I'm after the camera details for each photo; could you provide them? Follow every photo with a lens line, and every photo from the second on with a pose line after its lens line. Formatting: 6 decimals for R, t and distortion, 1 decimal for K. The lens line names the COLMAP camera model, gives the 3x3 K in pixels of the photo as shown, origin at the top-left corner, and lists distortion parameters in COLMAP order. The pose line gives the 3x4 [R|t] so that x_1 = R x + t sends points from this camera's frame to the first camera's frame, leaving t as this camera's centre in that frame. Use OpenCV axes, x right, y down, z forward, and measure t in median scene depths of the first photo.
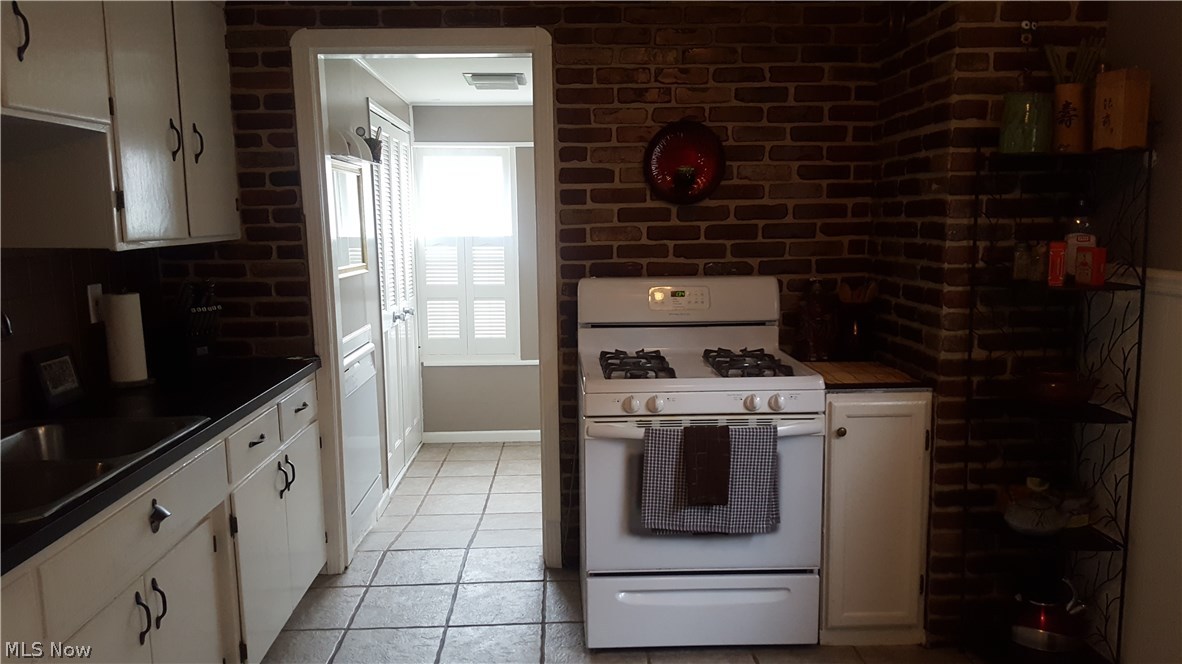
lens RADIAL K [[858.8, 0, 591.0], [0, 858.8, 332.0], [0, 0, 1]] dist [0.129812, -0.204302]
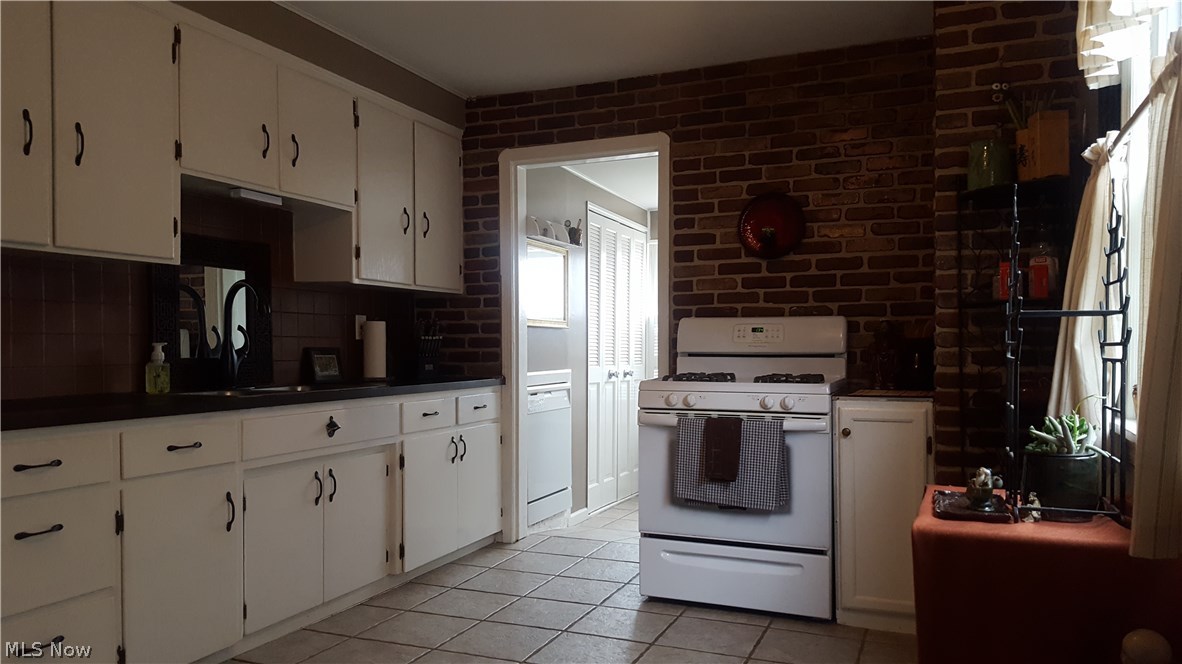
lens RADIAL K [[858.8, 0, 591.0], [0, 858.8, 332.0], [0, 0, 1]] dist [0.129812, -0.204302]
pose [[0.910797, 0.002675, -0.412846, 0.385671], [-0.062667, 0.989288, -0.131844, 0.132631], [0.408071, 0.145955, 0.901208, -0.191076]]
